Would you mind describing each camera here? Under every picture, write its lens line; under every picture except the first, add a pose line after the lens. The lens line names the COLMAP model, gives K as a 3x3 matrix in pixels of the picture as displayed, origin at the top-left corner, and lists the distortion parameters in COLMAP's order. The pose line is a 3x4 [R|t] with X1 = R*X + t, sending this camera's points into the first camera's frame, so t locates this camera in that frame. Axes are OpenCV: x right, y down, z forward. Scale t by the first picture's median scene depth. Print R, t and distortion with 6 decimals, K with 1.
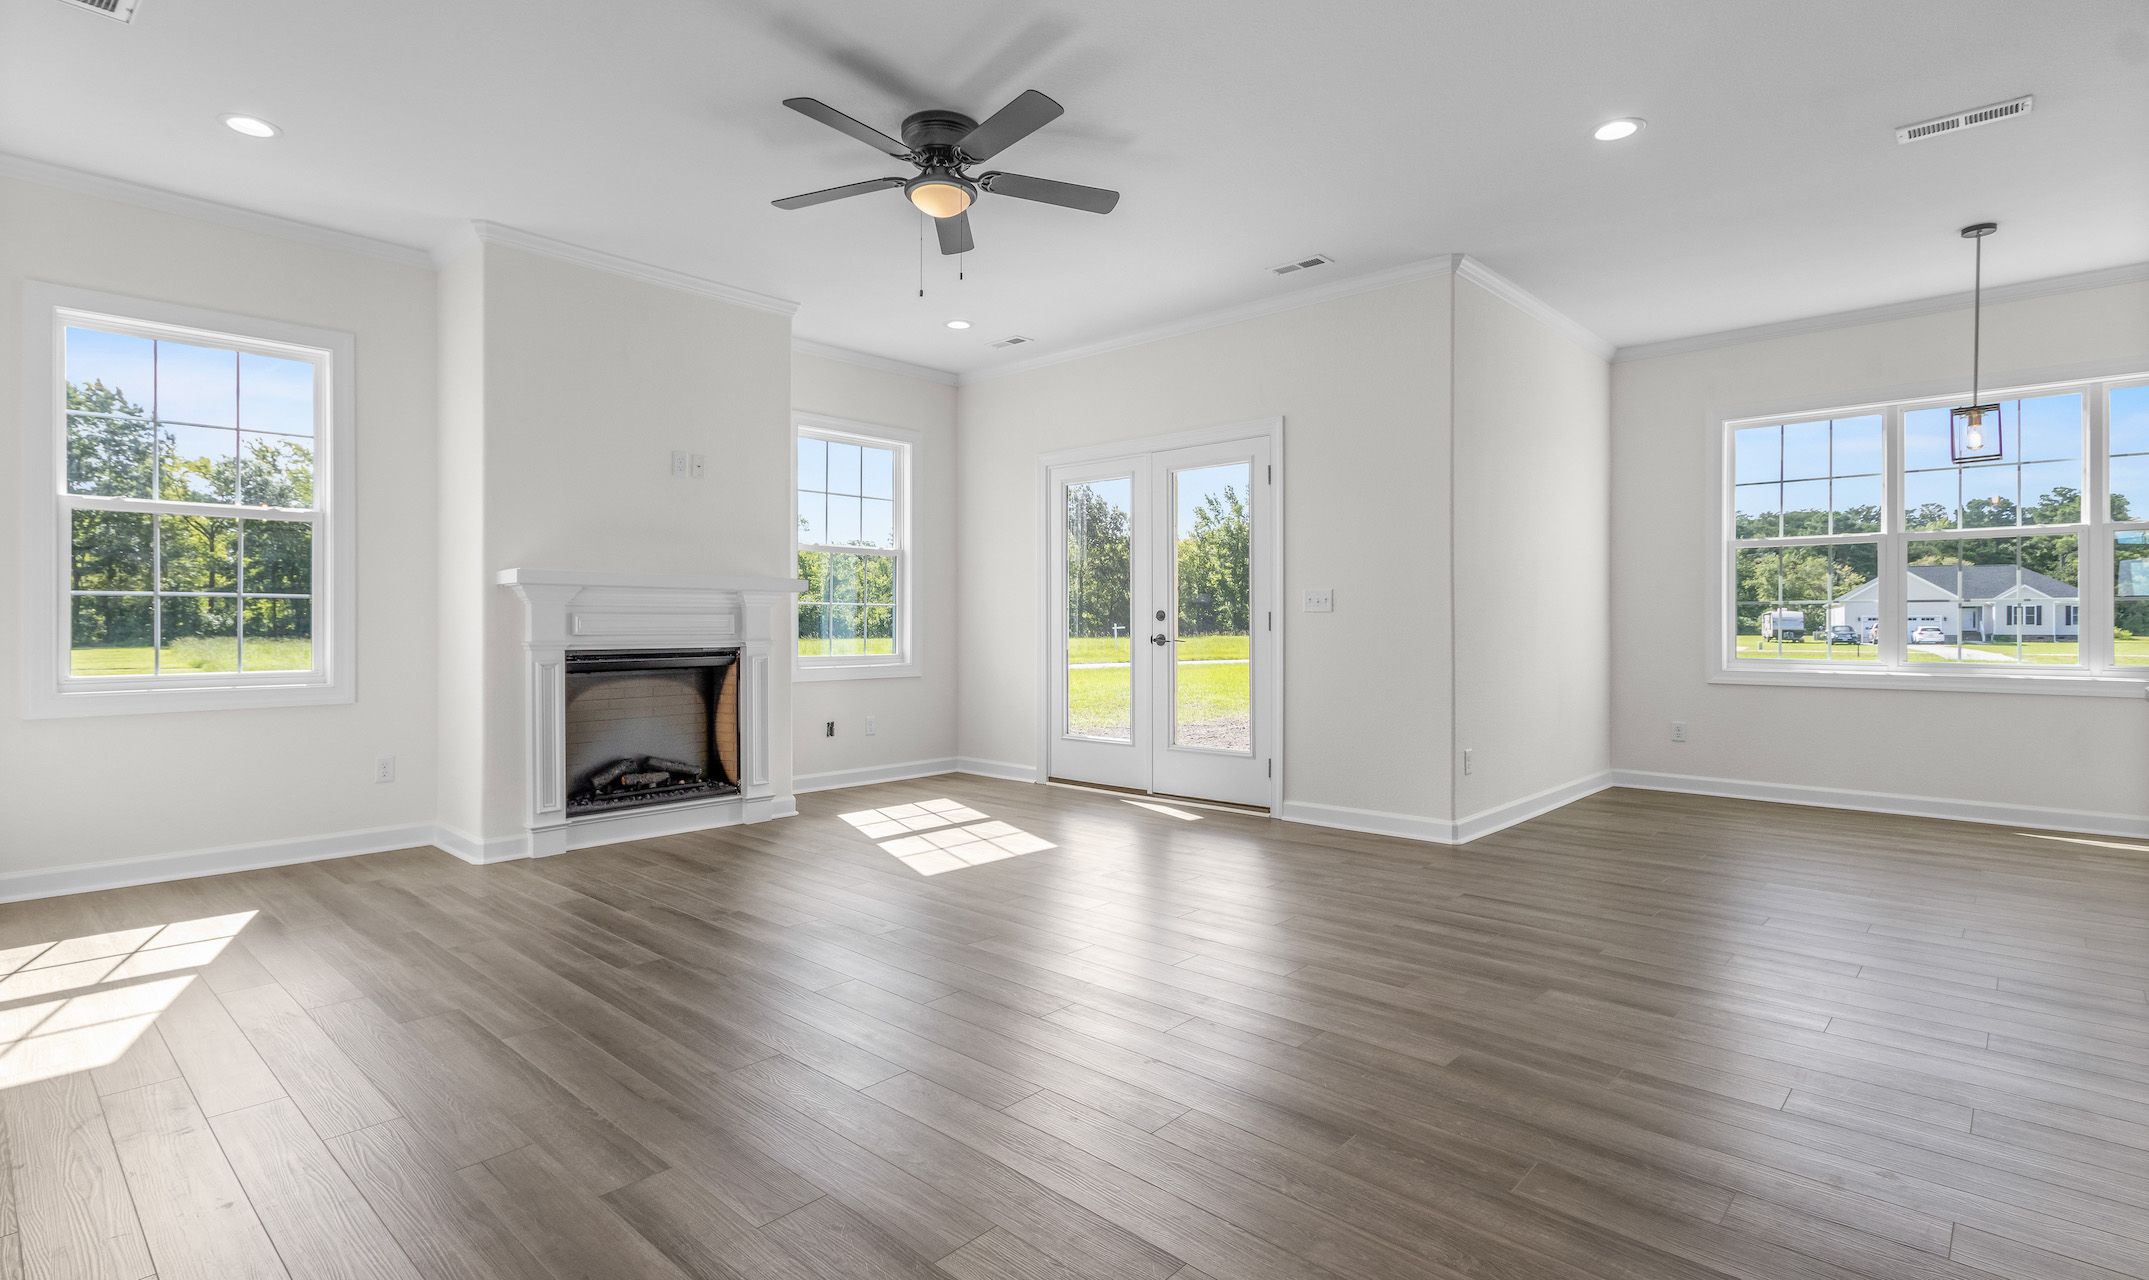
lens RADIAL K [[1042.0, 0, 1062.6], [0, 1042.0, 620.3], [0, 0, 1]] dist [0.010892, 0.000026]
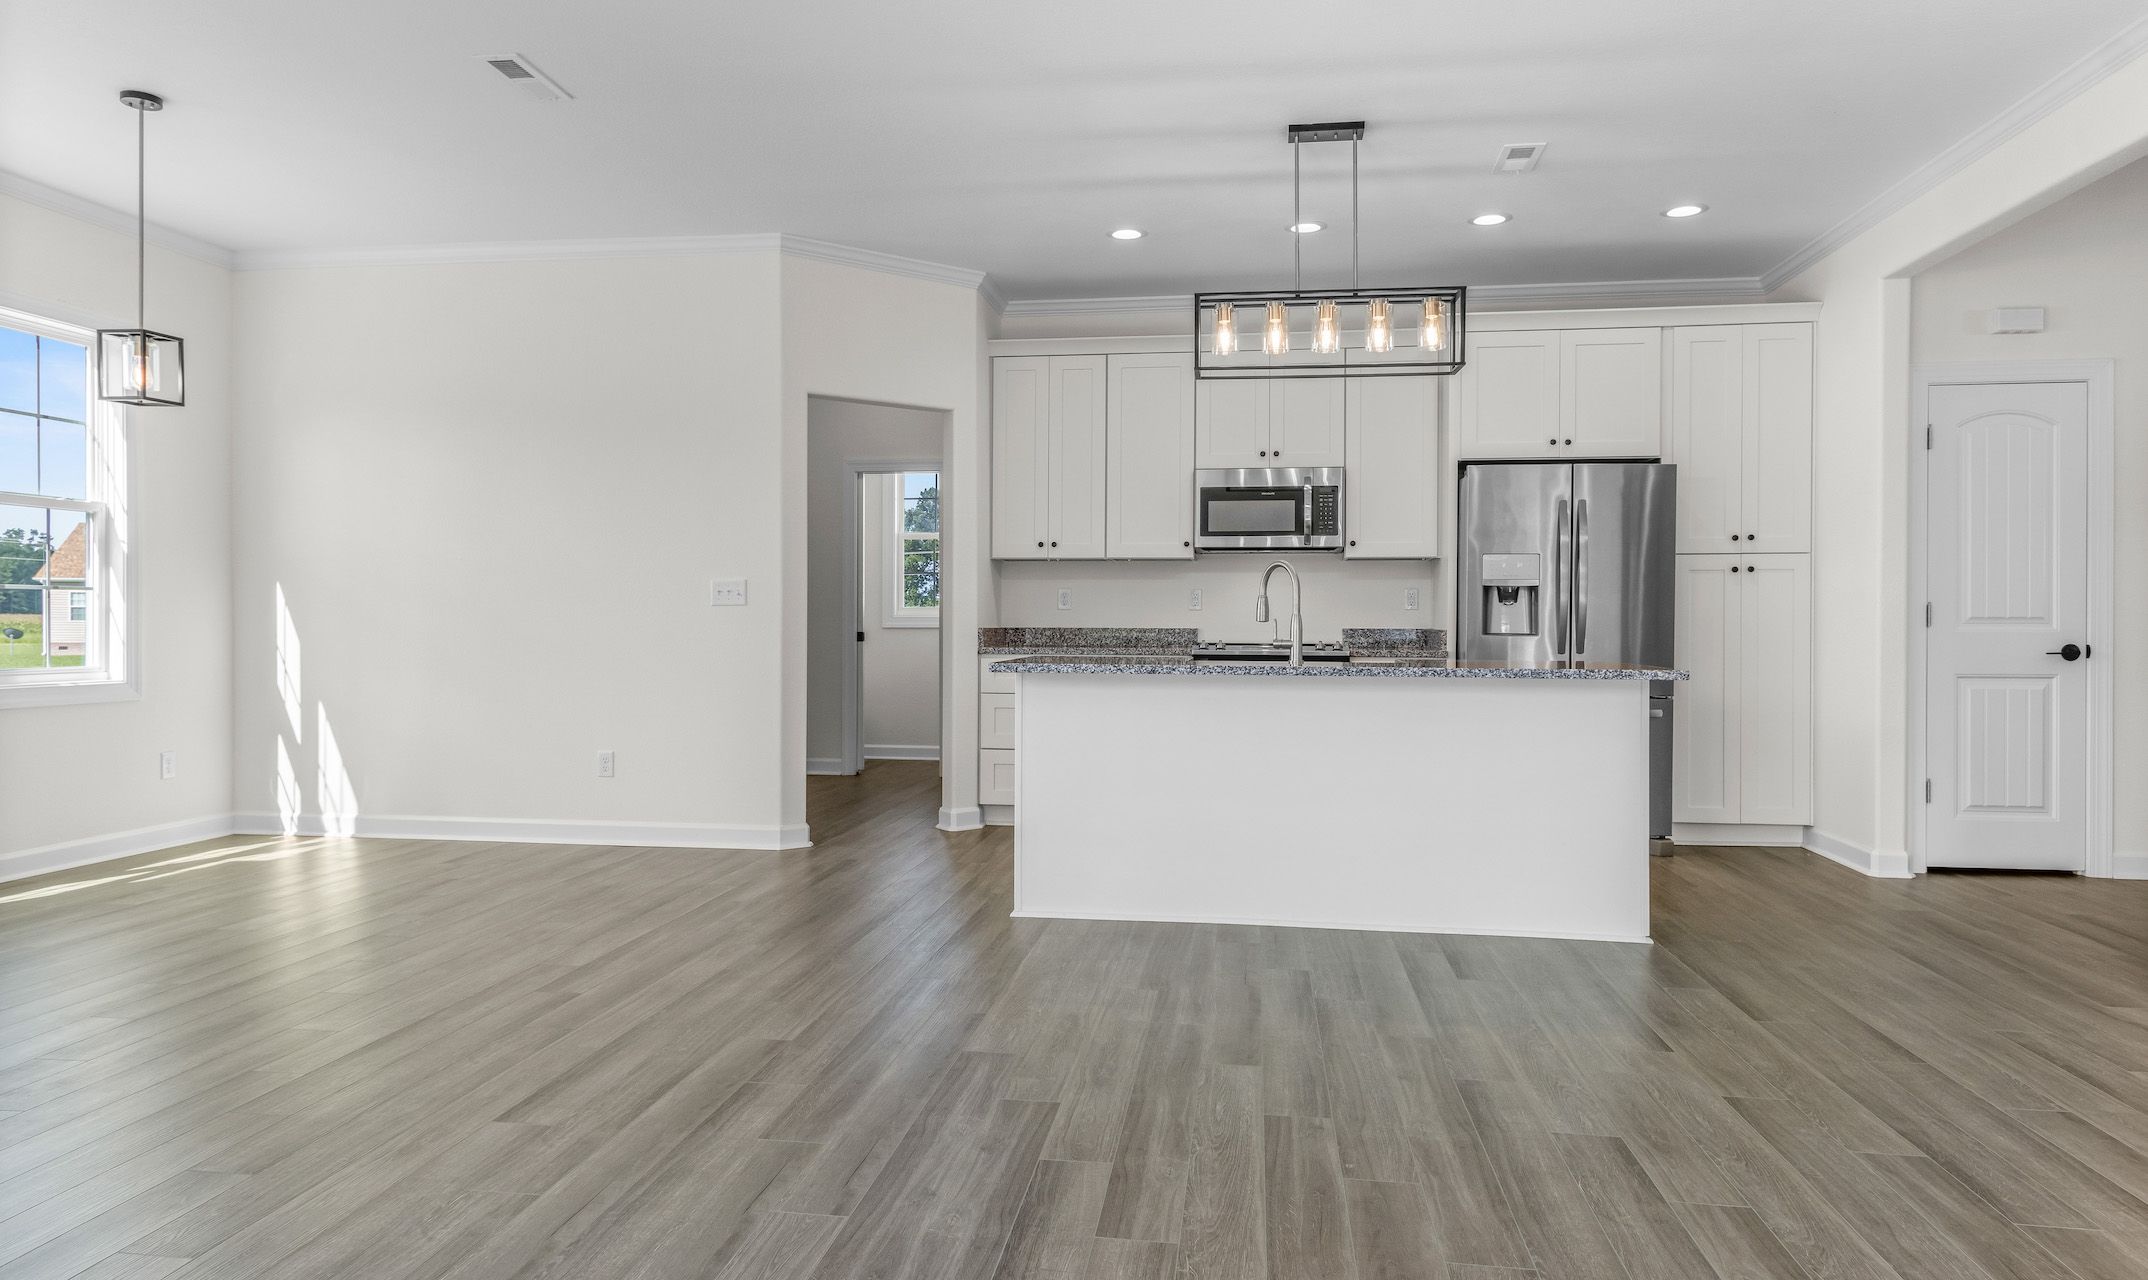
lens RADIAL K [[1315.8, 0, 1065.5], [0, 1315.8, 625.3], [0, 0, 1]] dist [0.004984, -0.001828]
pose [[-0.571461, -0.005811, 0.820608, -0.262885], [-0.006240, 0.999977, 0.002736, 0.001515], [-0.820605, -0.003557, -0.571484, 0.884386]]
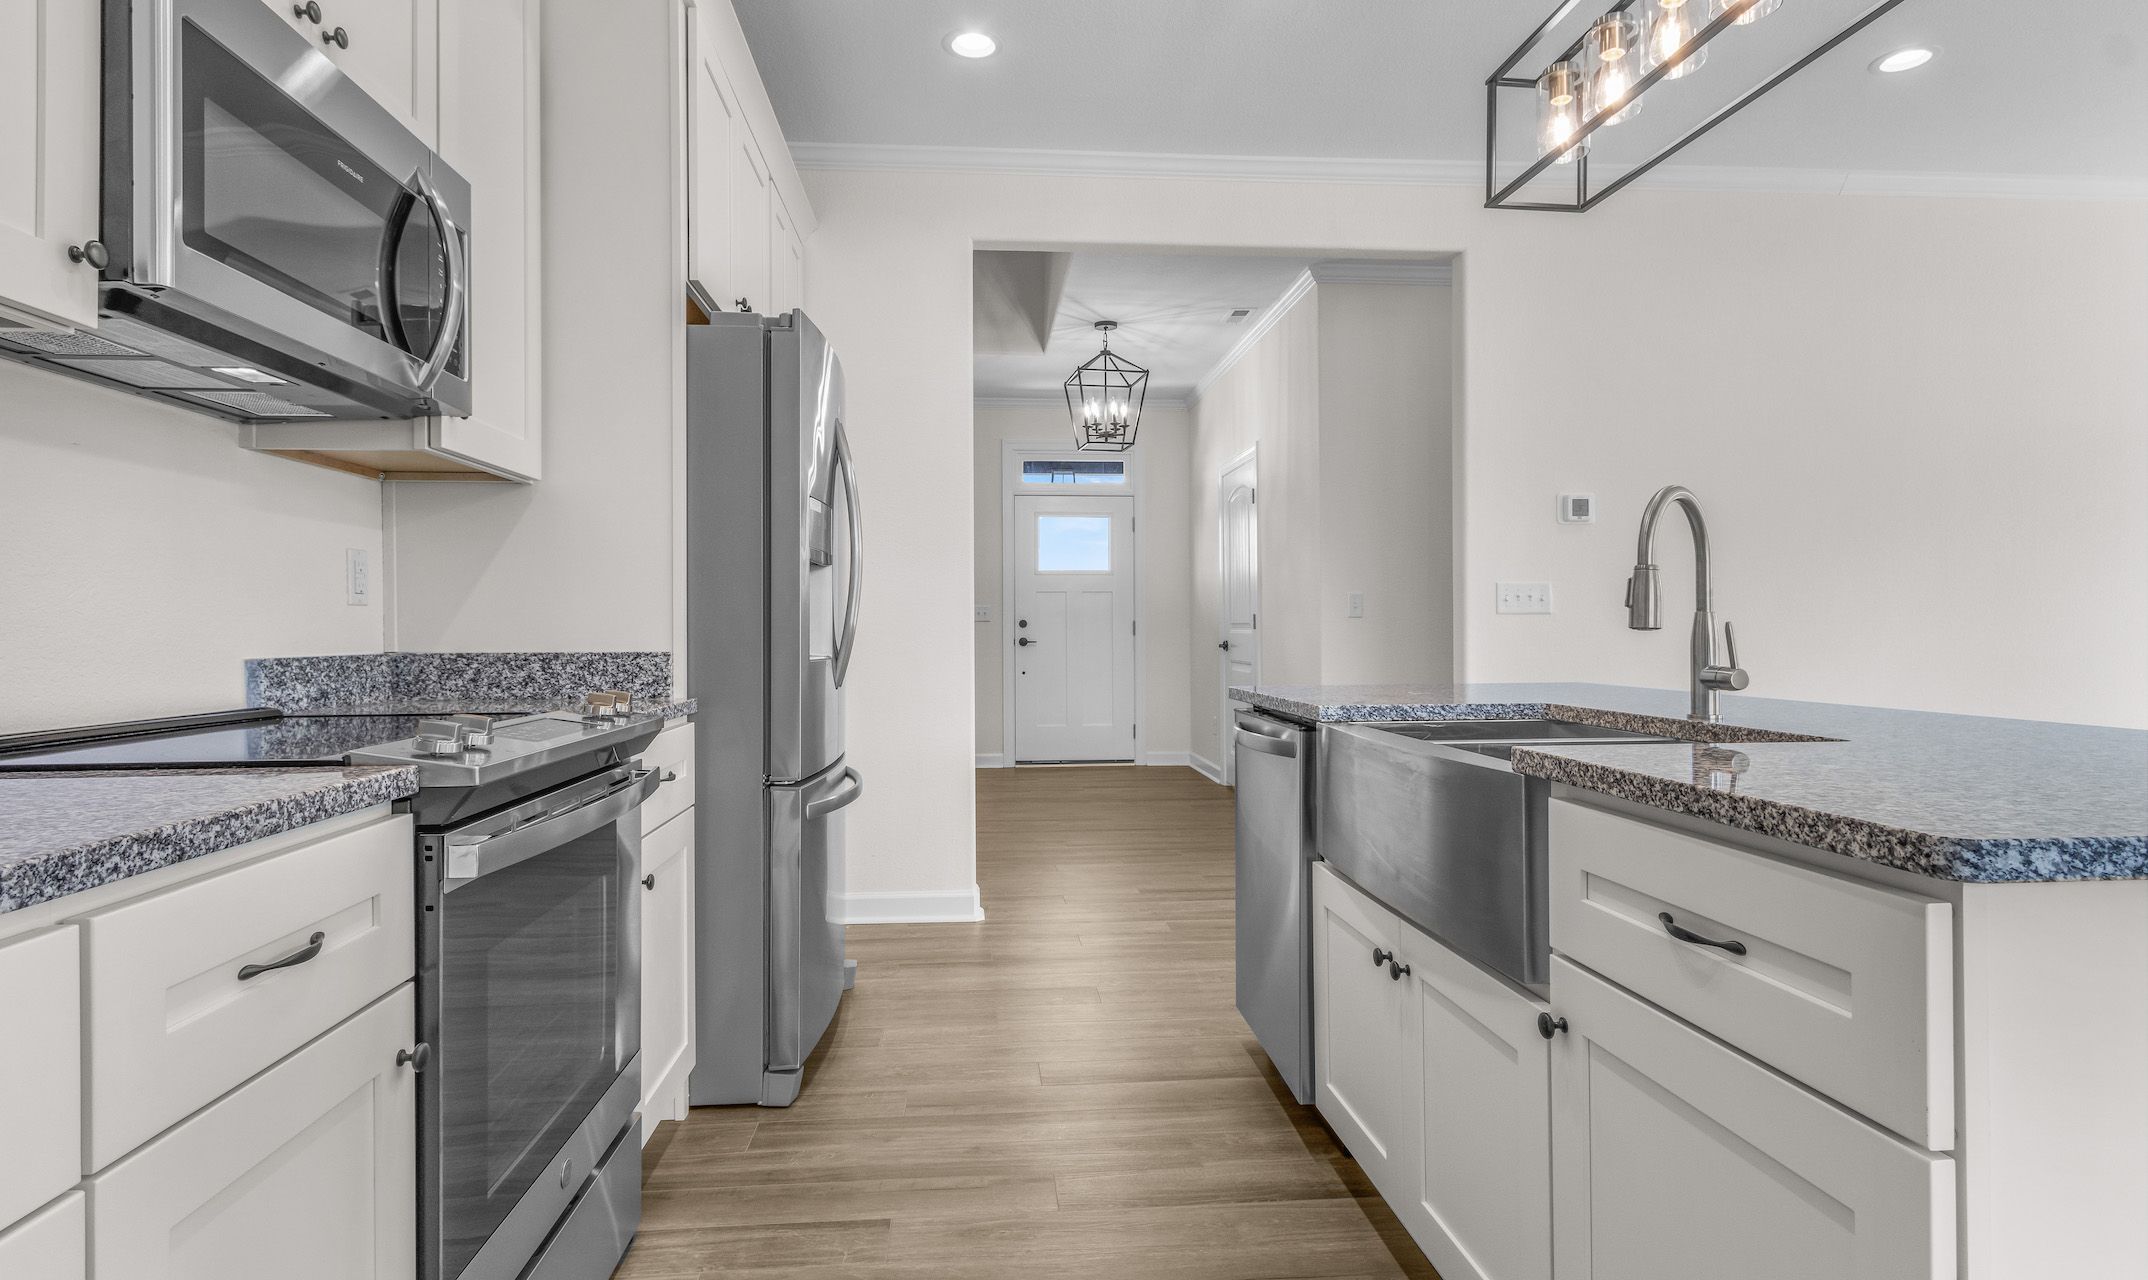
lens RADIAL K [[1132.6, 0, 1067.1], [0, 1132.6, 626.3], [0, 0, 1]] dist [0.009836, -0.008154]
pose [[-0.674179, 0.001667, -0.738566, 0.775784], [0.008307, 0.999951, -0.005325, 0.000186], [0.738522, -0.009726, -0.674160, 0.334458]]
